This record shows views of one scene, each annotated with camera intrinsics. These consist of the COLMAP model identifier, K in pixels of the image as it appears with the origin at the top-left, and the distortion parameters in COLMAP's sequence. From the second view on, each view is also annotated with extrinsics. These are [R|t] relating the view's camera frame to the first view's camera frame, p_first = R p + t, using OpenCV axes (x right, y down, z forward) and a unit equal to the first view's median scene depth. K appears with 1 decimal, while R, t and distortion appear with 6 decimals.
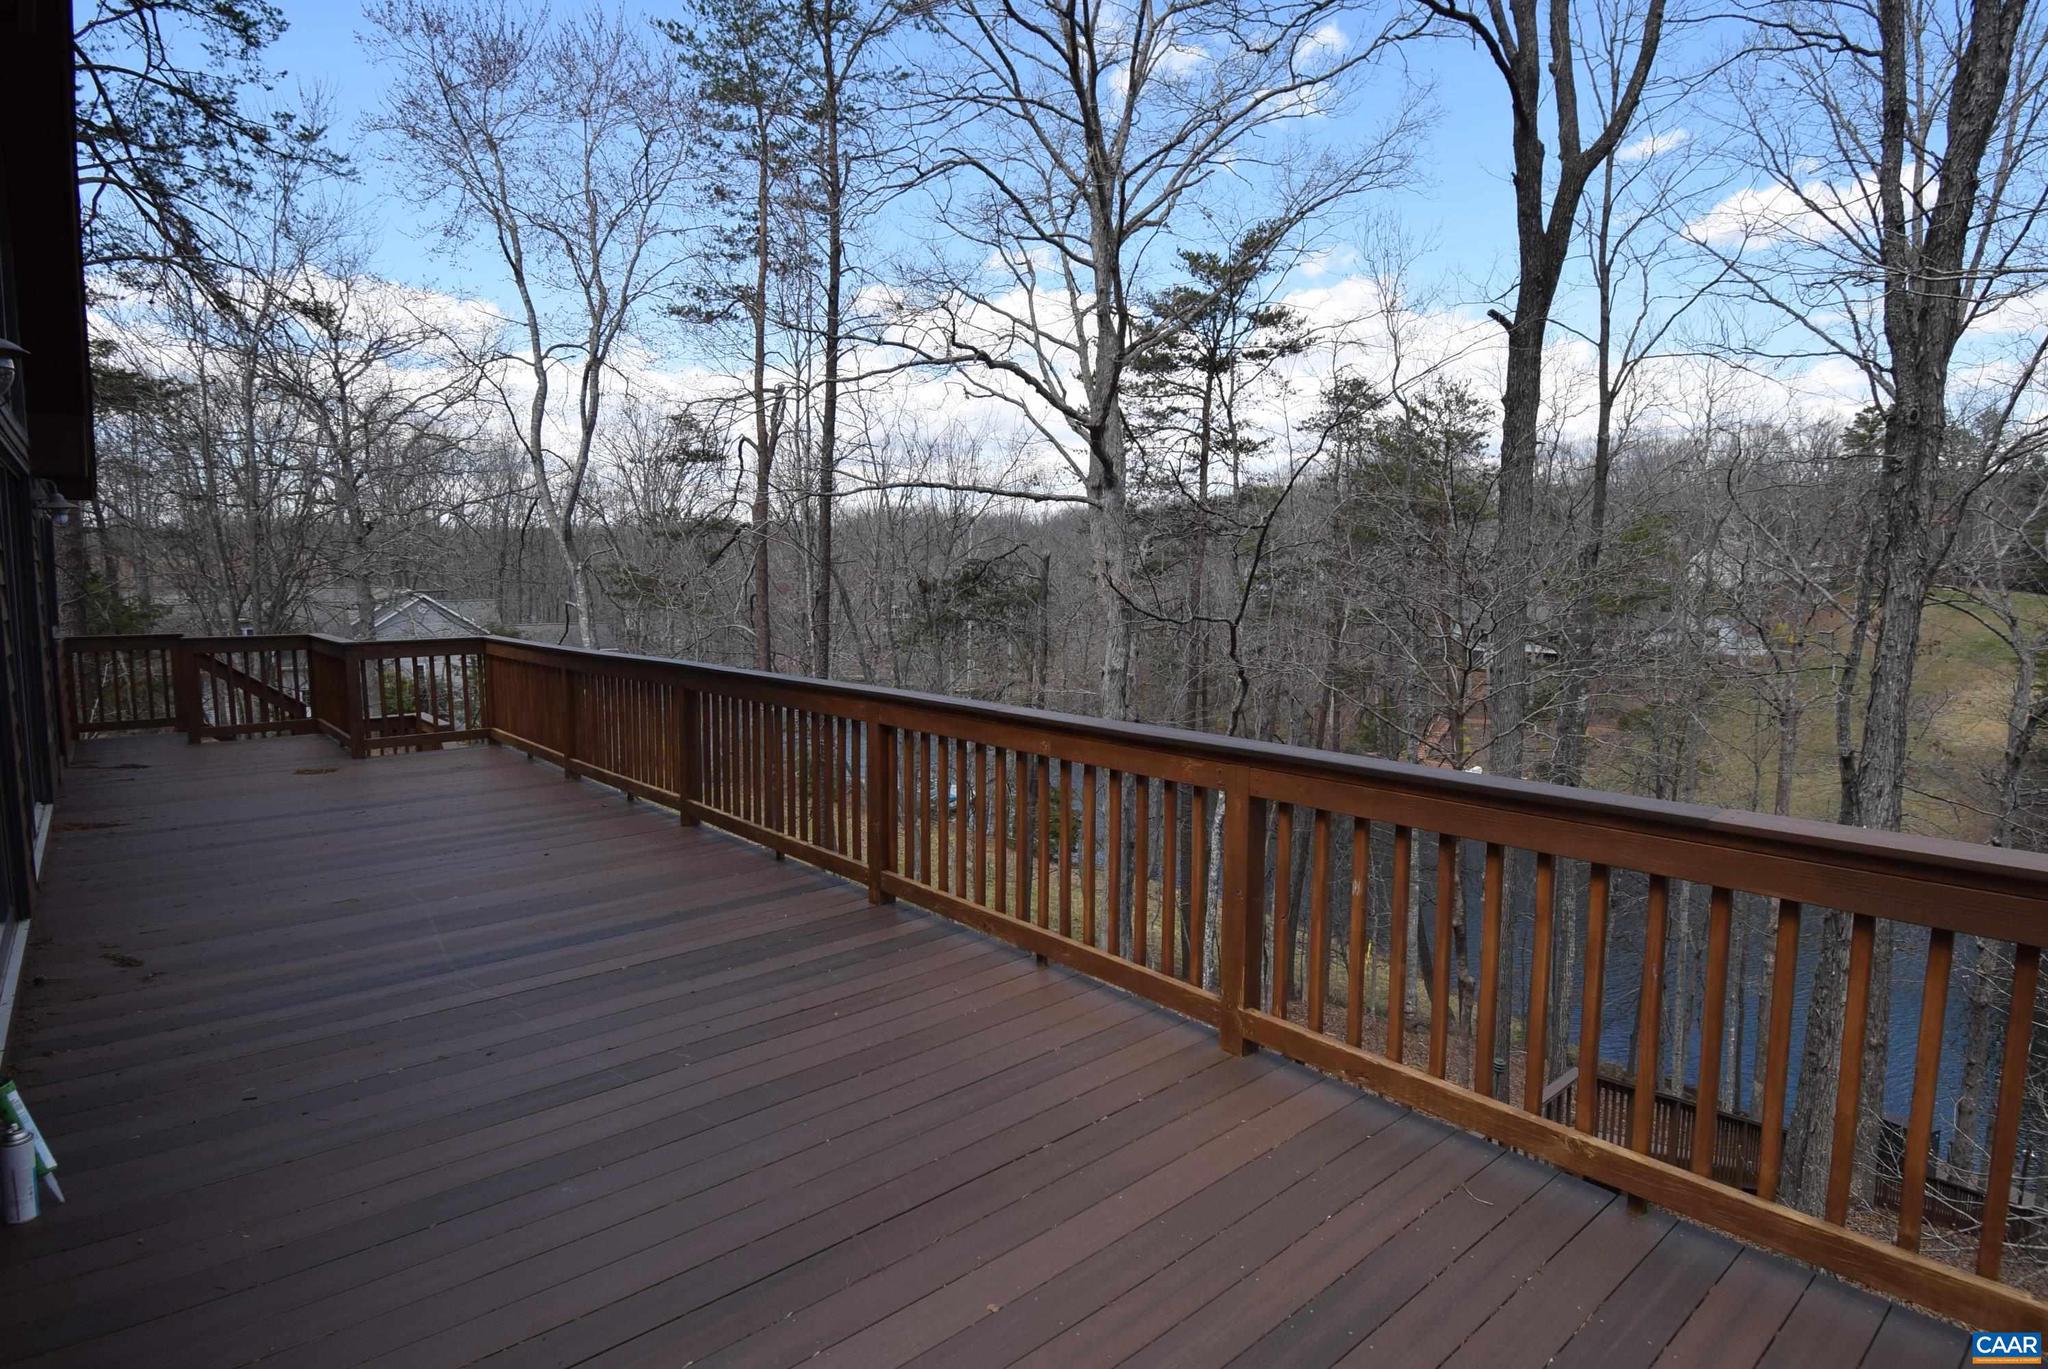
lens RADIAL K [[1079.5, 0, 1028.7], [0, 1079.5, 679.4], [0, 0, 1]] dist [0.006773, -0.021641]
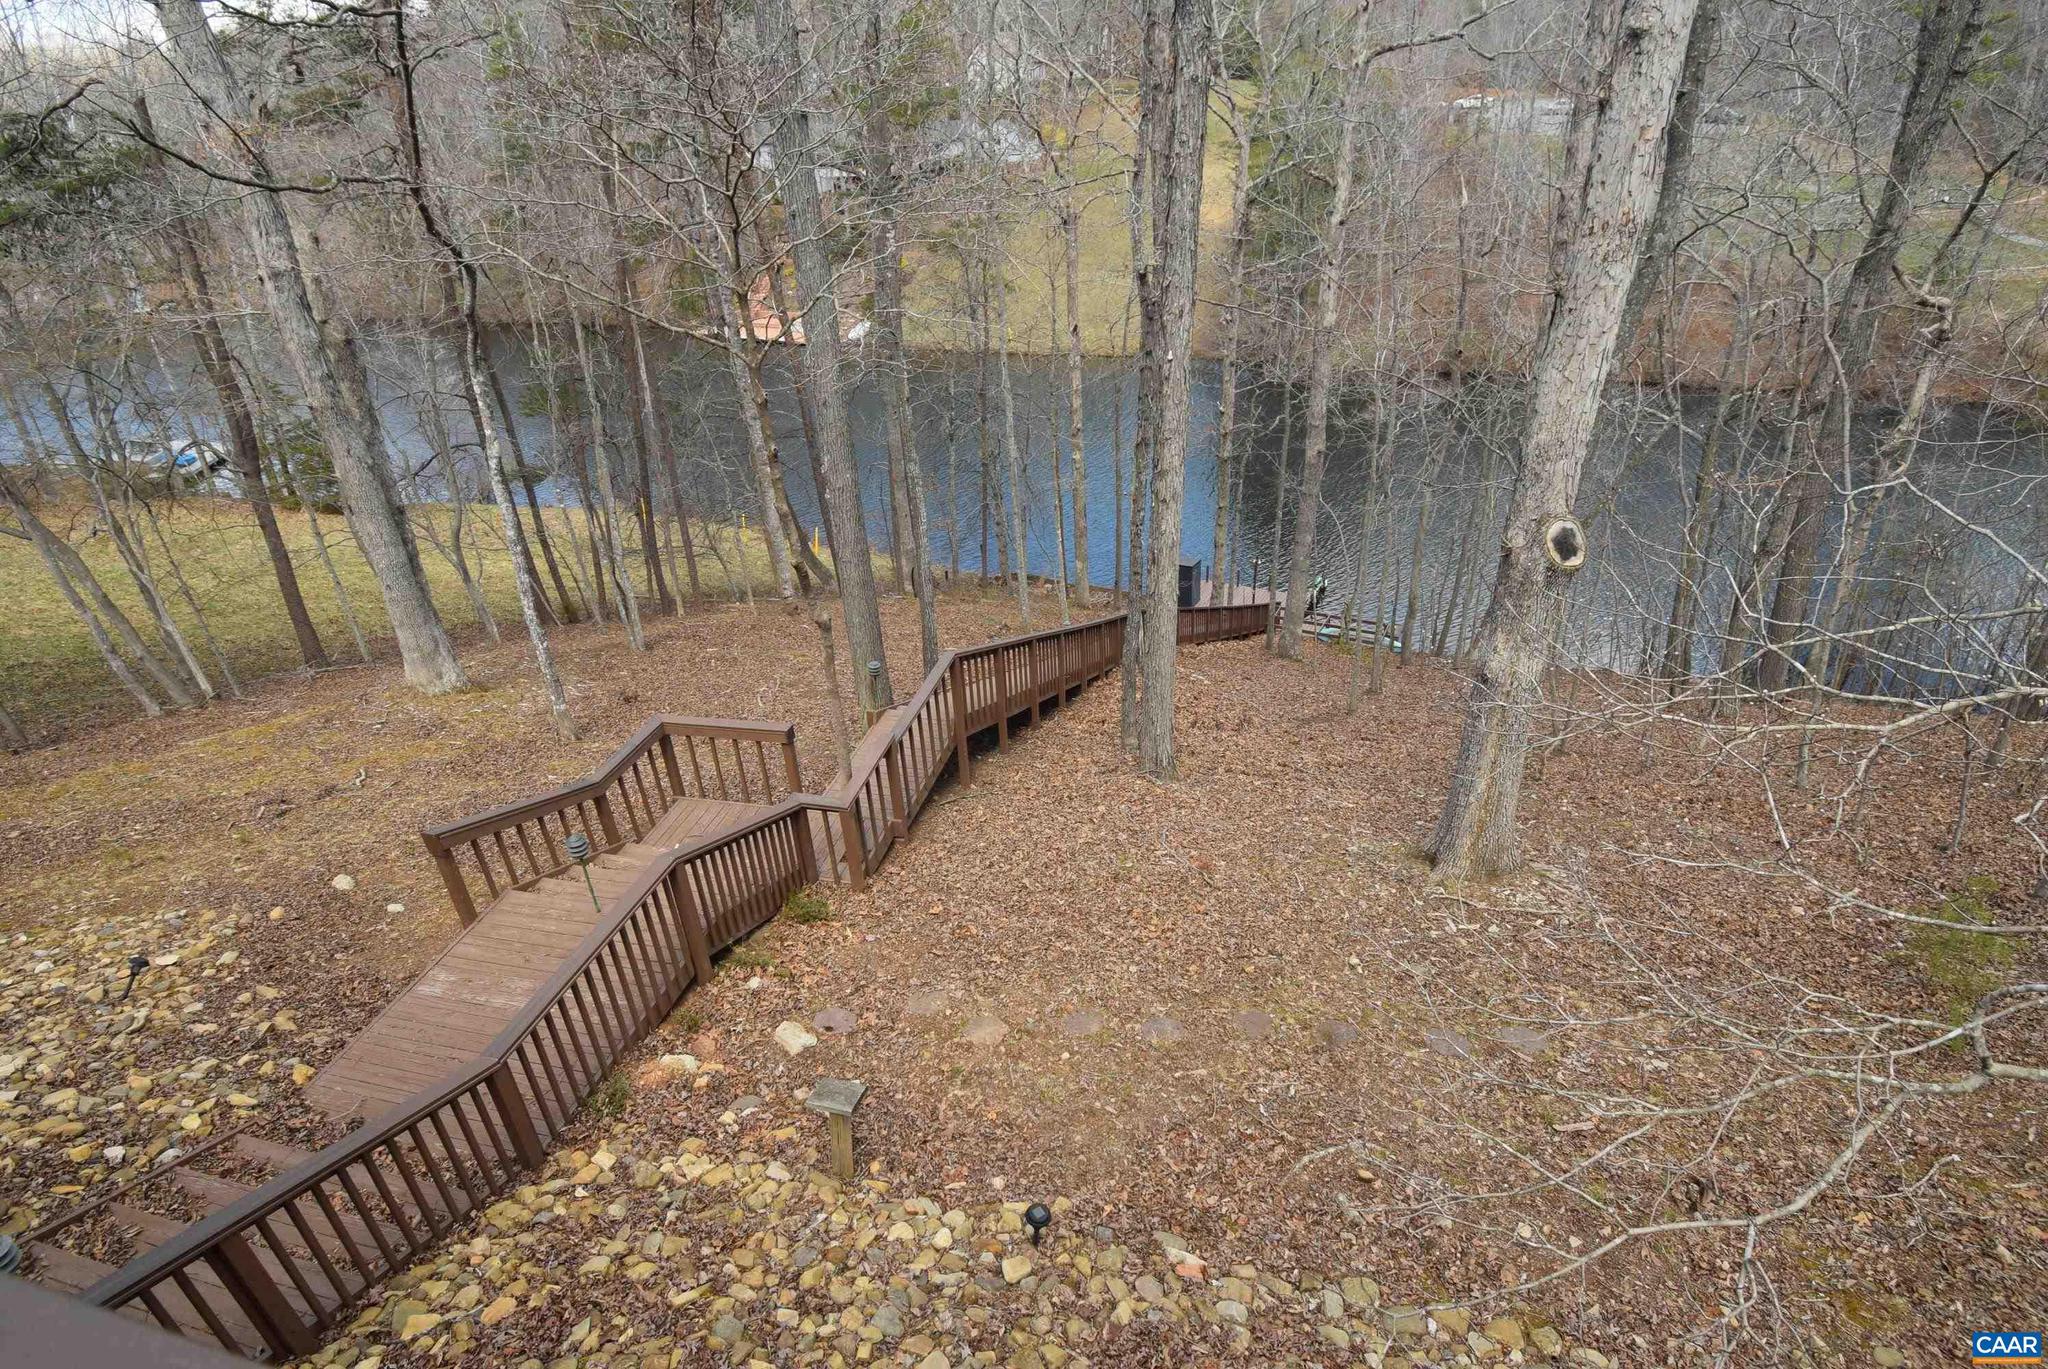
lens RADIAL K [[1079.5, 0, 1028.7], [0, 1079.5, 679.4], [0, 0, 1]] dist [0.006773, -0.021641]
pose [[0.825609, -0.313608, 0.469062, 0.059814], [0.107372, 0.903445, 0.415041, -0.006012], [-0.553932, -0.292297, 0.779565, 0.107194]]
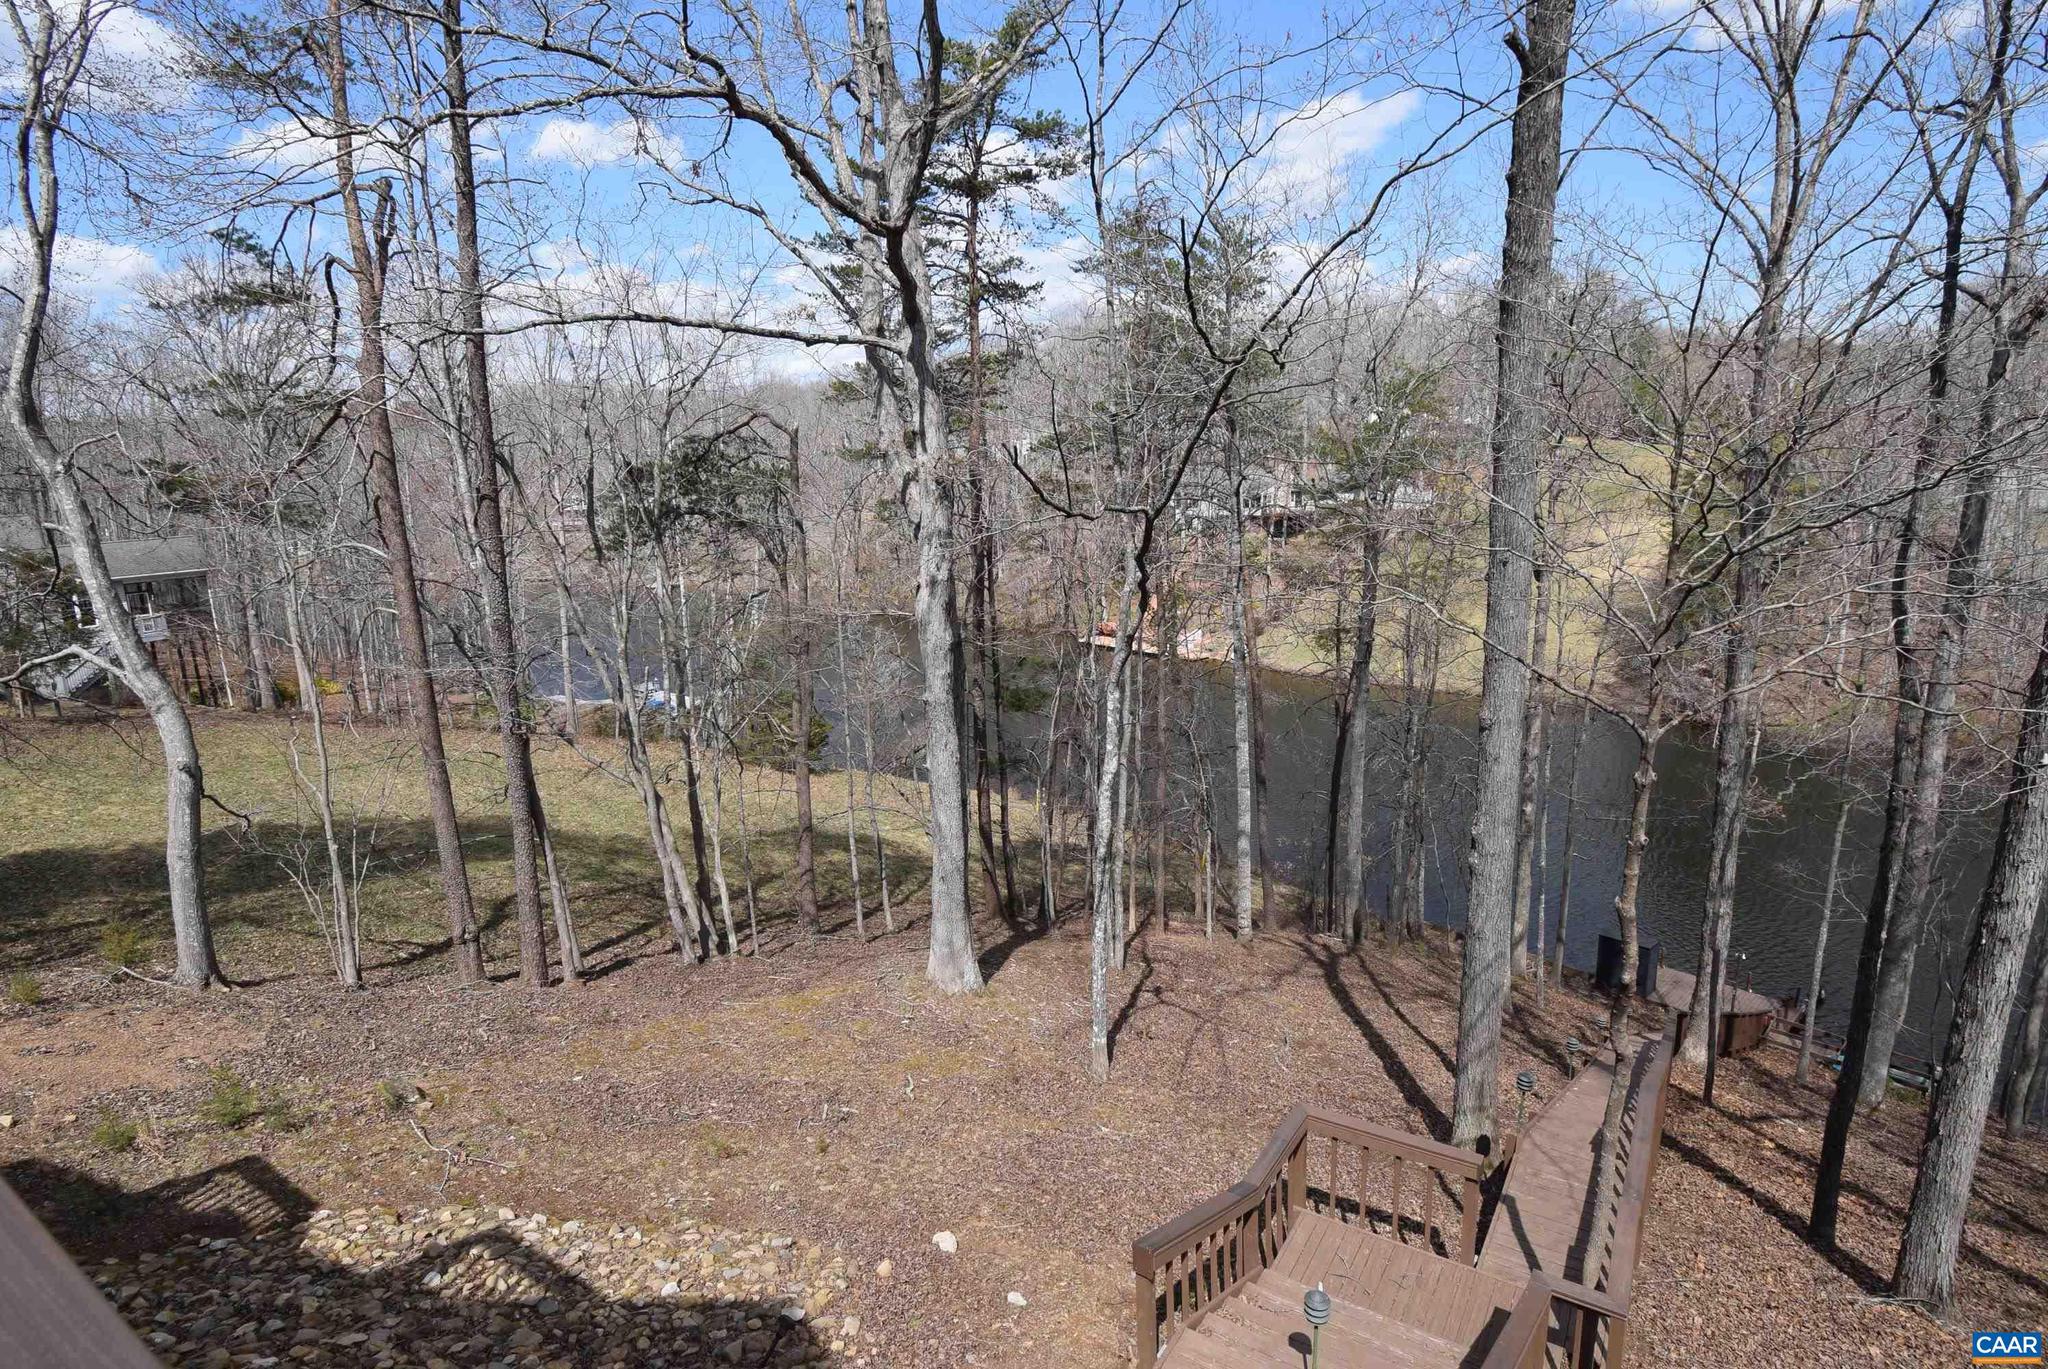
lens RADIAL K [[1074.5, 0, 1030.4], [0, 1074.5, 683.4], [0, 0, 1]] dist [0.016198, -0.026772]
pose [[0.962869, -0.087450, 0.255413, -0.041159], [0.057323, 0.990735, 0.123115, -0.021171], [-0.263813, -0.103902, 0.958962, 0.223593]]
